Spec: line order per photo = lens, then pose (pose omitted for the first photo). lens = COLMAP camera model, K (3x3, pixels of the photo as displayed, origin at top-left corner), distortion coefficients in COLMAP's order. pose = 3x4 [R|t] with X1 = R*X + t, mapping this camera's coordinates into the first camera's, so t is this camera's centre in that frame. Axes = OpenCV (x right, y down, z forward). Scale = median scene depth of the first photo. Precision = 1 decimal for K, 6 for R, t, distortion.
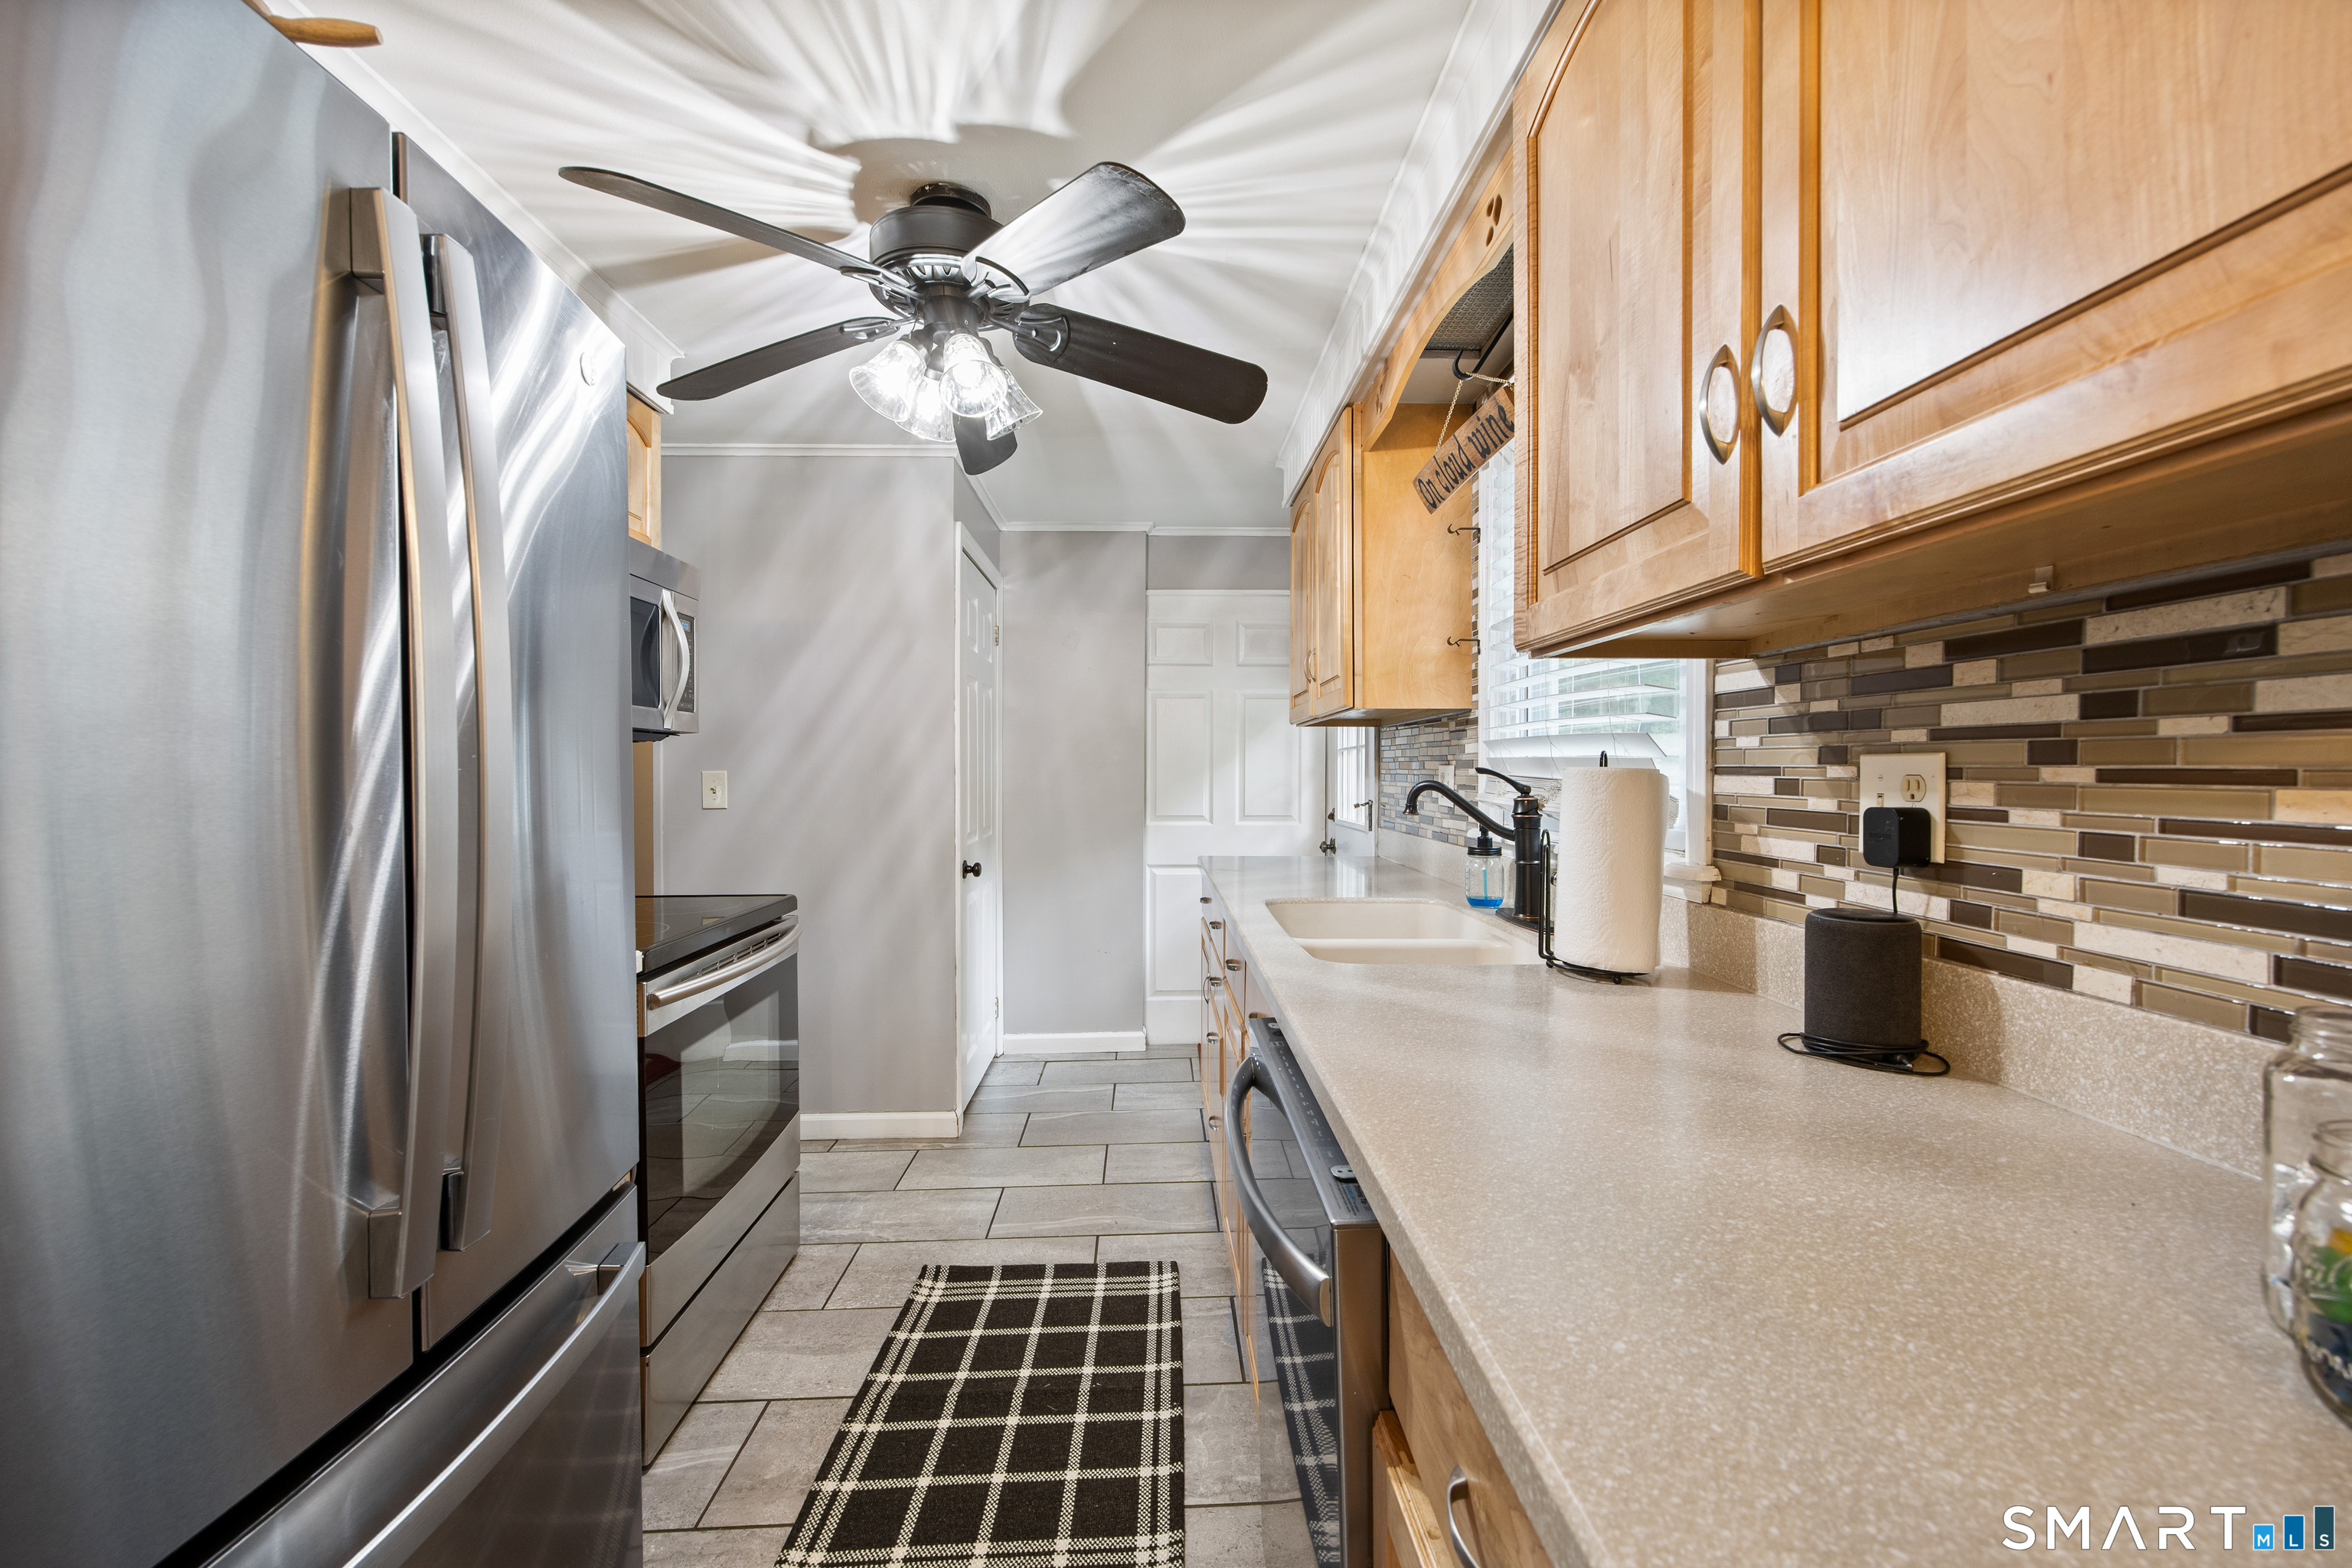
lens RADIAL K [[939.6, 0, 1176.0], [0, 939.6, 784.0], [0, 0, 1]] dist [-0.000051, -0.000024]
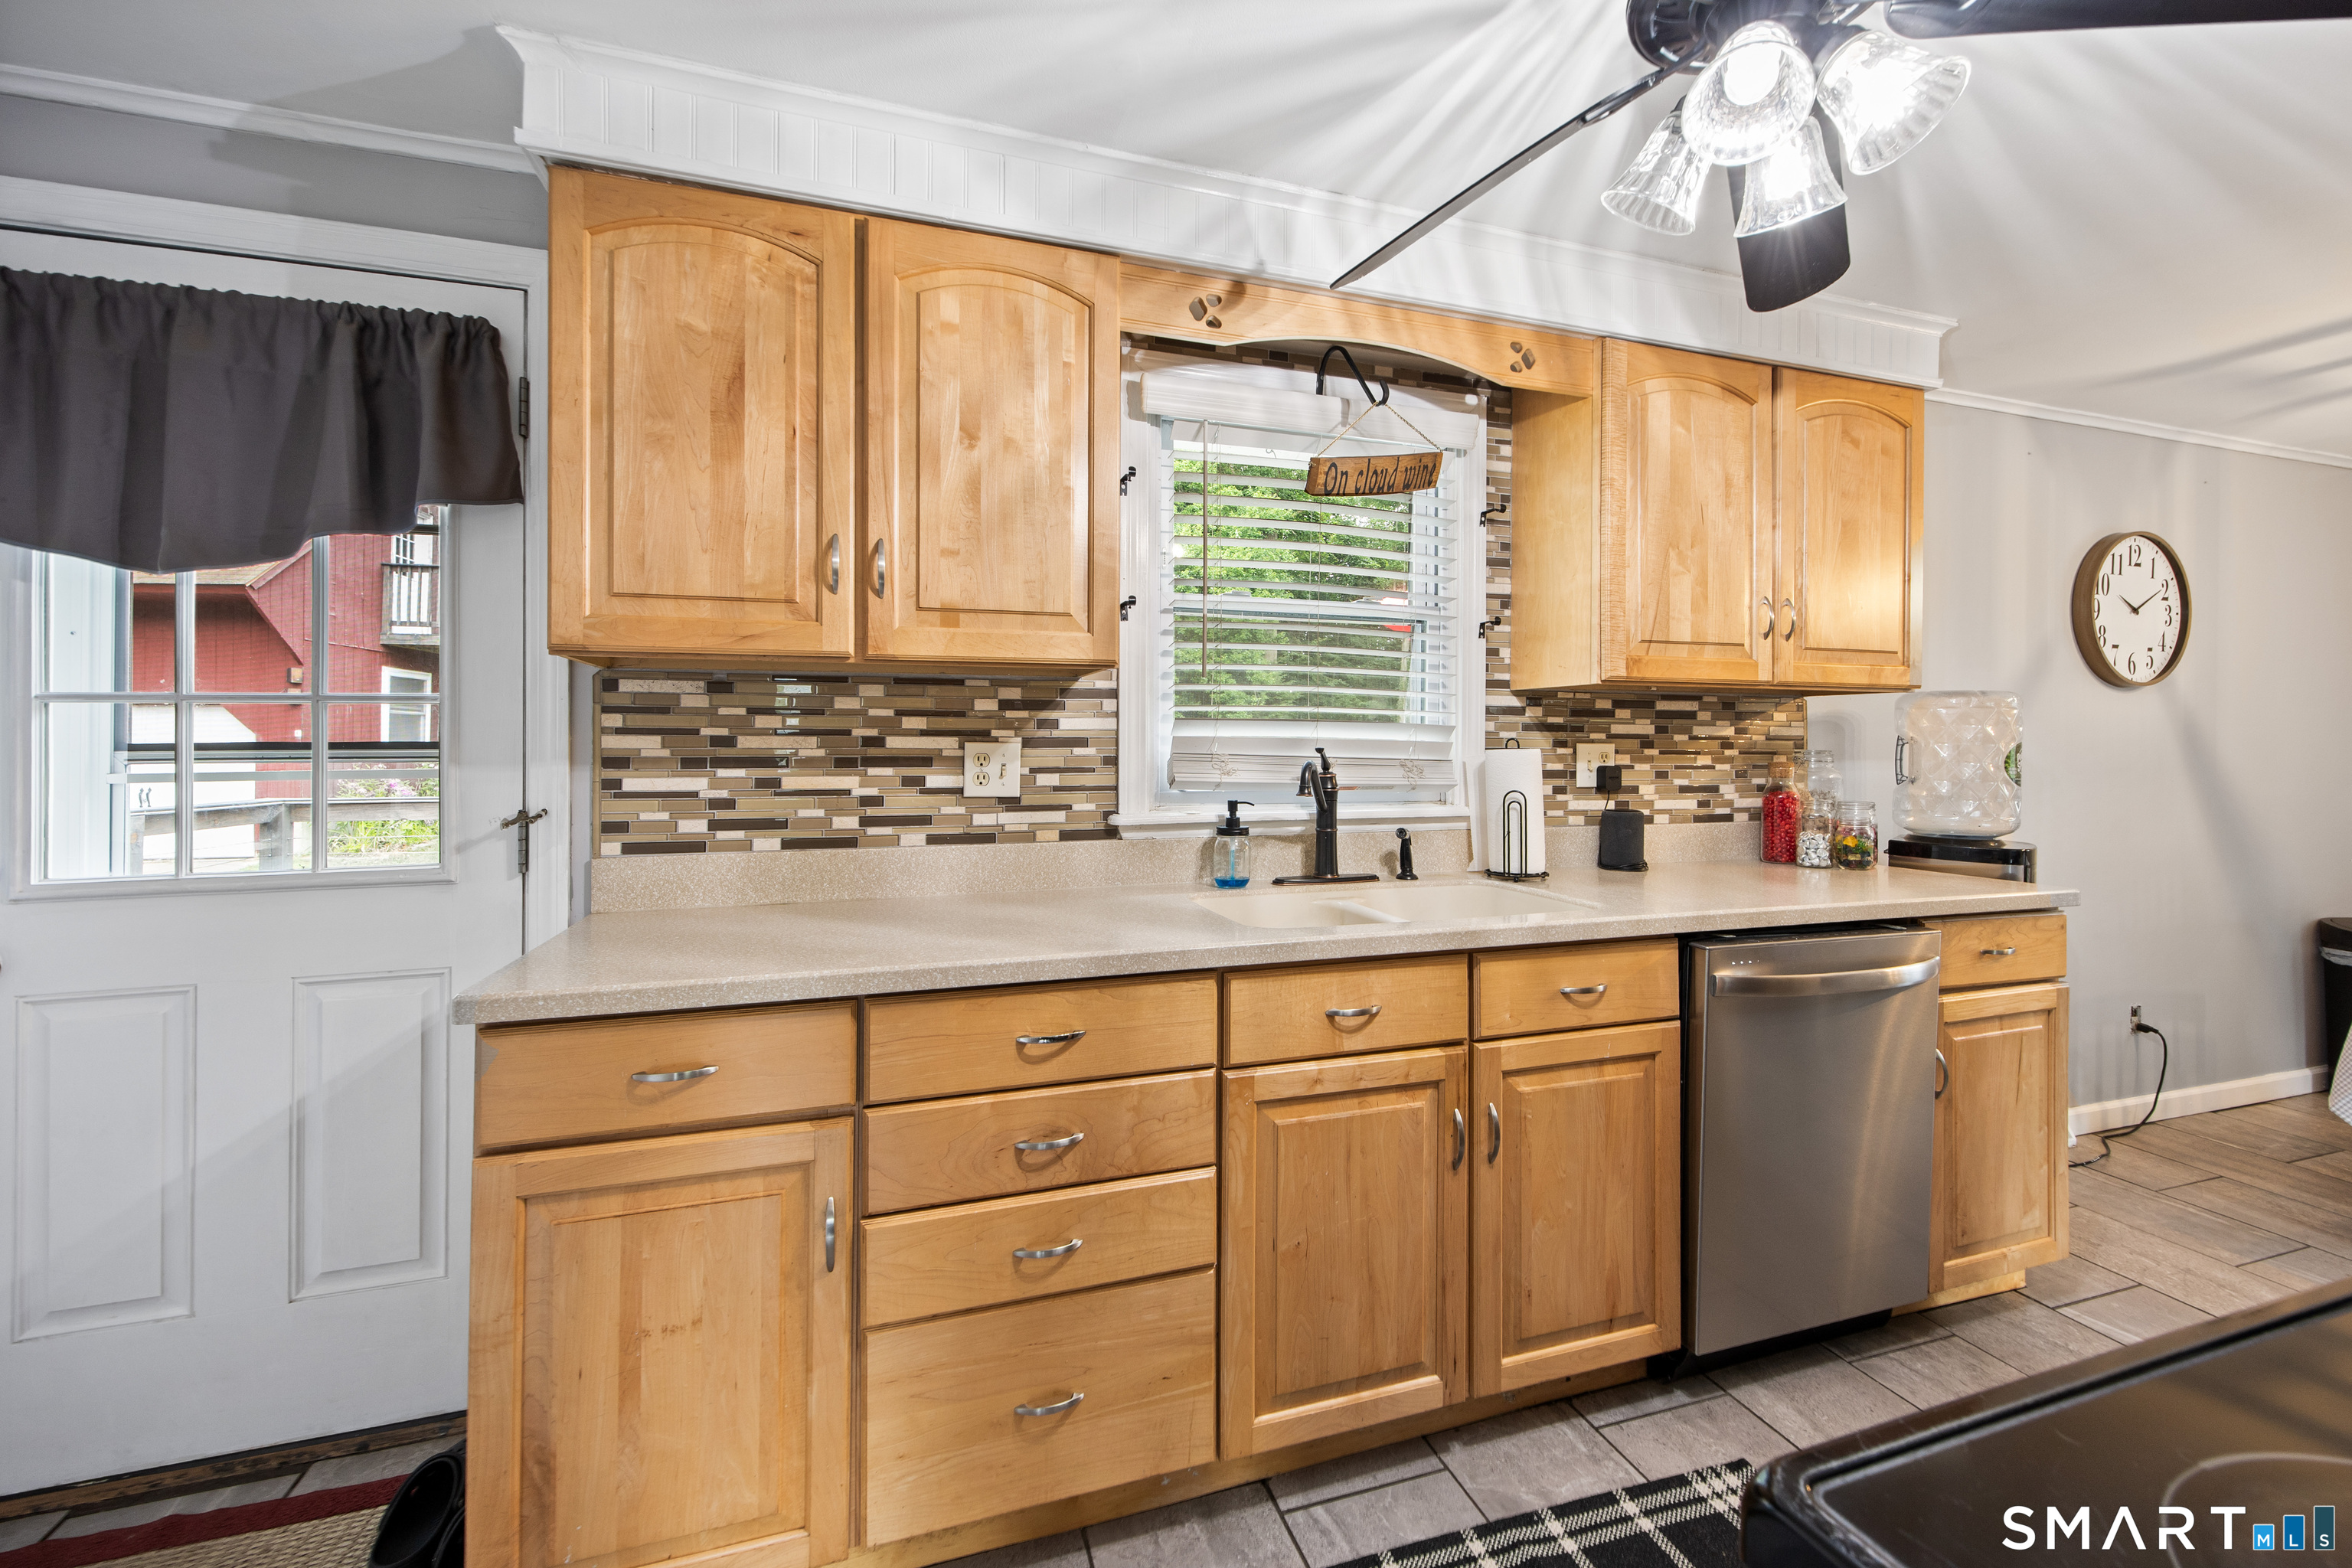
lens RADIAL K [[949.9, 0, 1180.3], [0, 949.9, 745.2], [0, 0, 1]] dist [0.001445, 0.000232]
pose [[-0.274312, 0.000080, 0.961641, -1.358530], [0.011486, 0.999929, 0.003193, -0.051111], [-0.961572, 0.011921, -0.274293, 2.871030]]
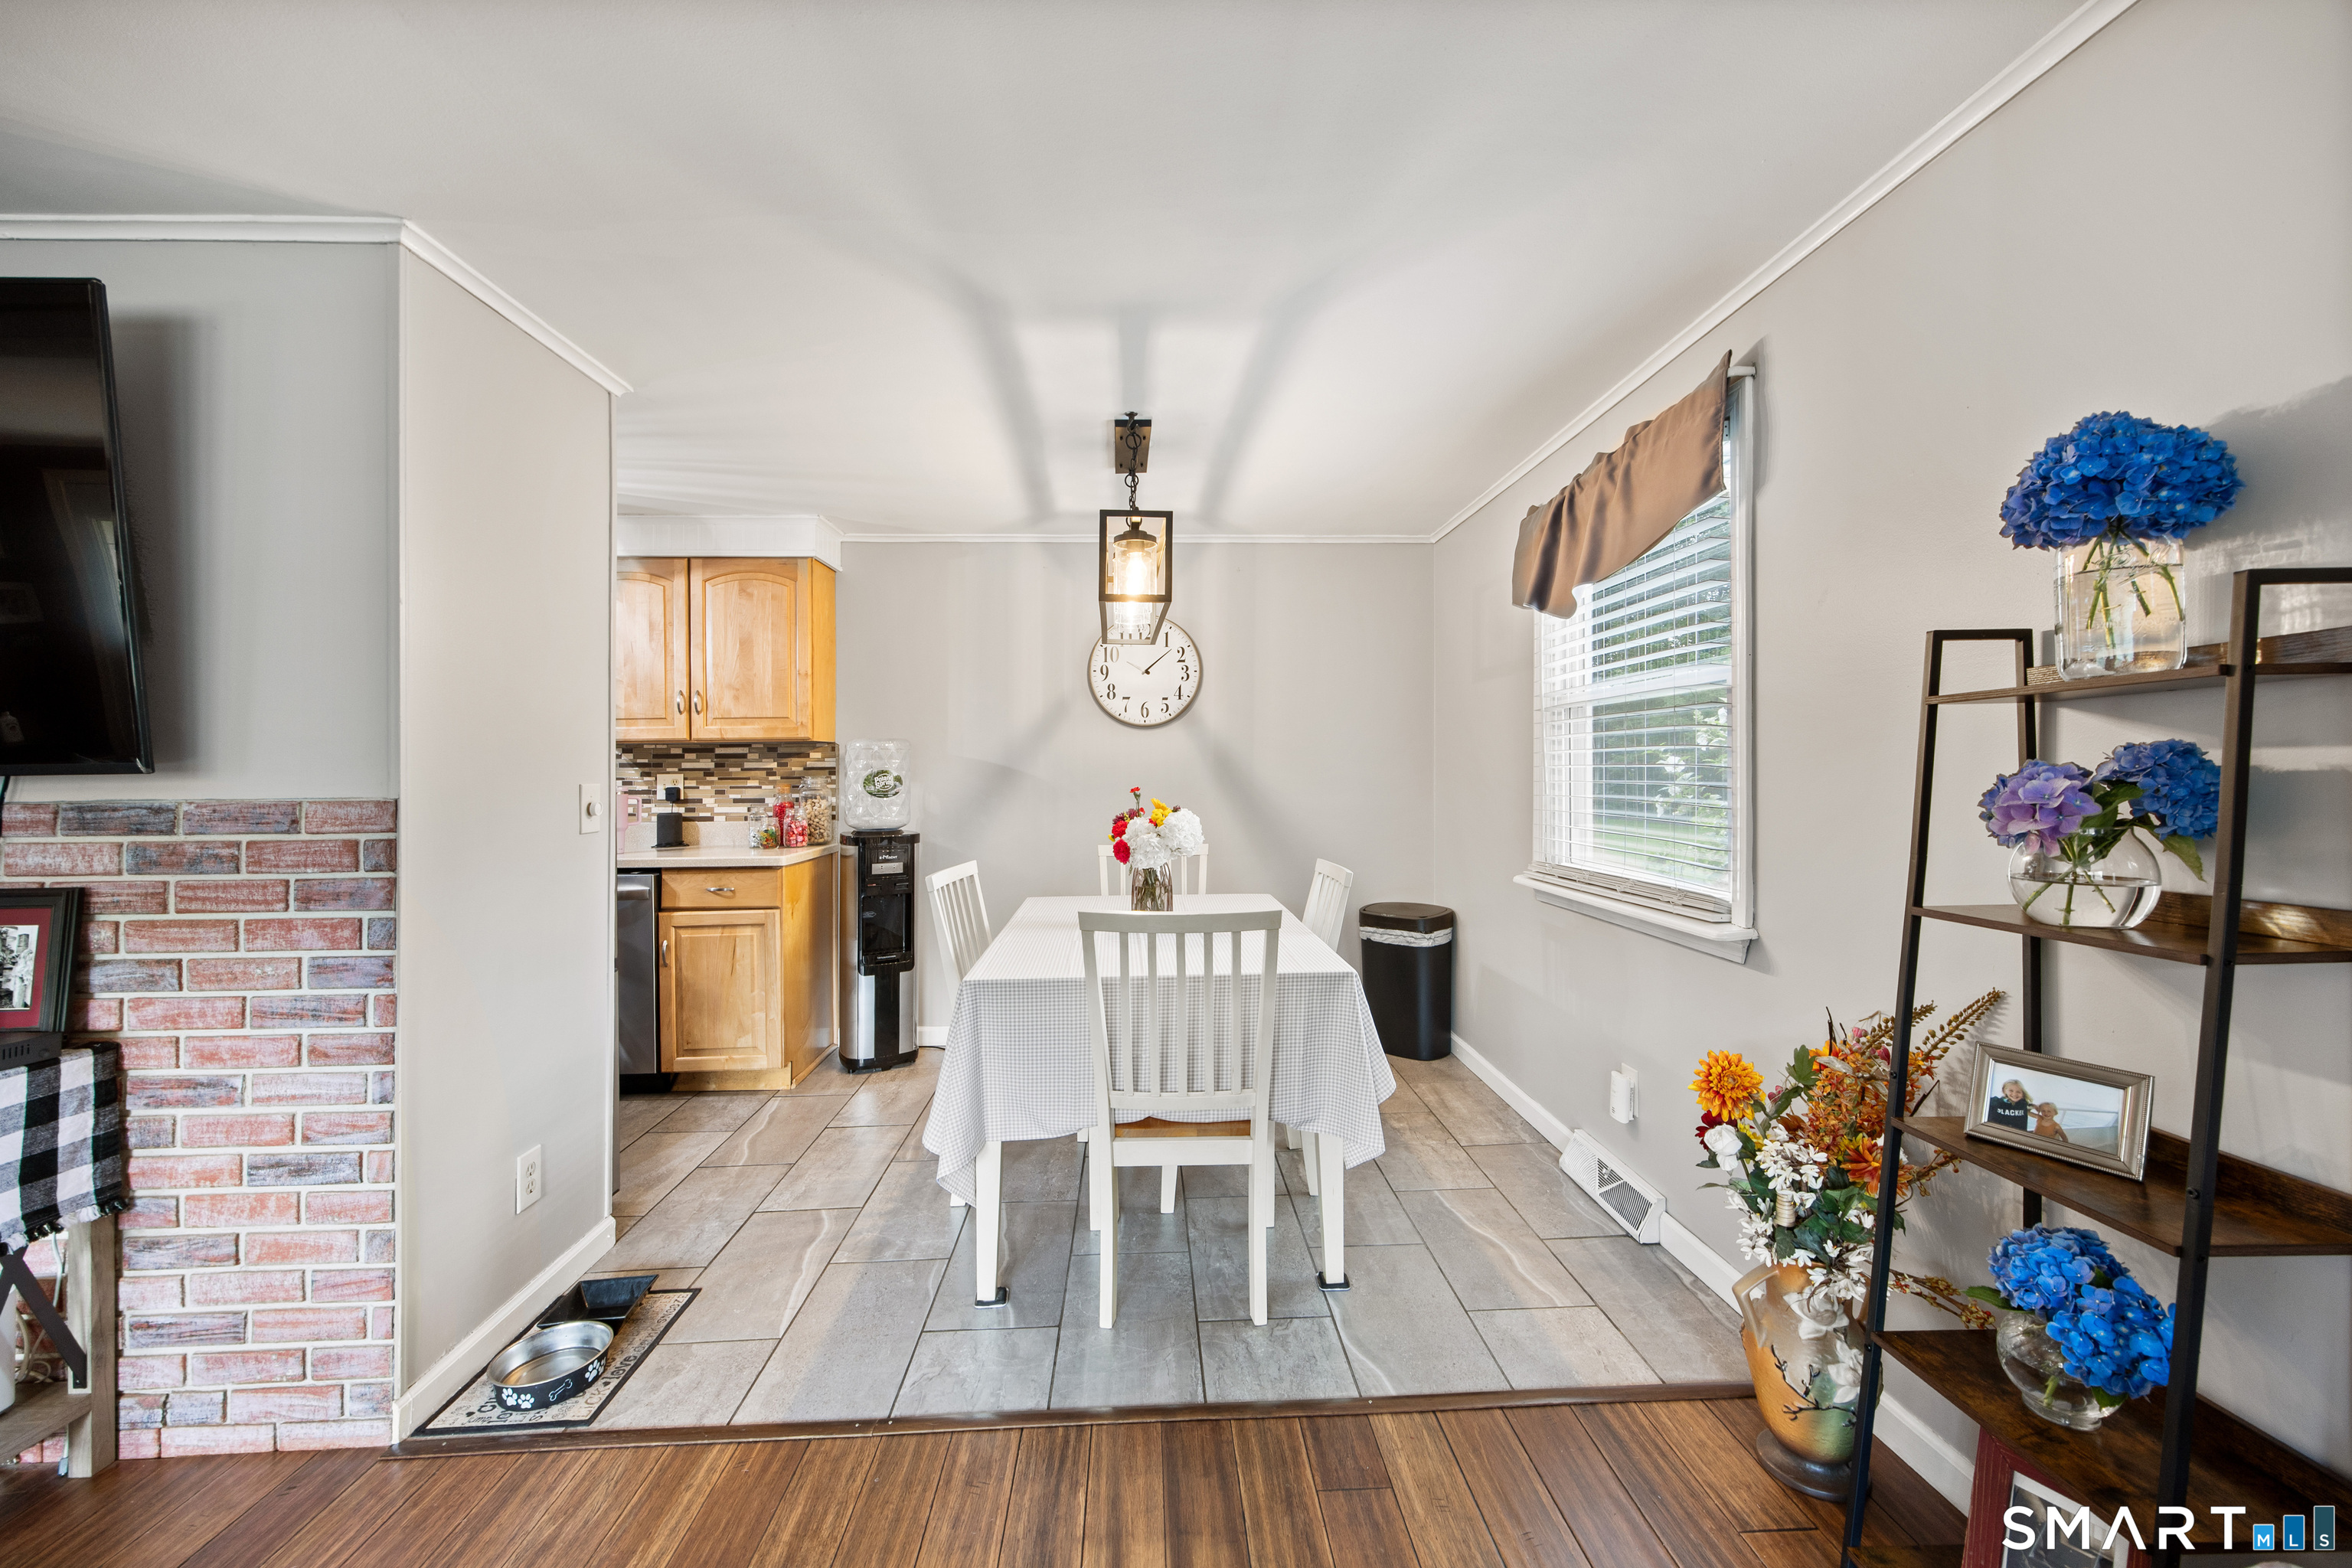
lens RADIAL K [[946.1, 0, 1184.2], [0, 946.1, 763.2], [0, 0, 1]] dist [0.000578, -0.000020]
pose [[-0.004830, 0.010134, 0.999937, -3.606386], [0.025430, 0.999627, -0.010008, 0.020041], [-0.999665, 0.025380, -0.005086, -1.309790]]
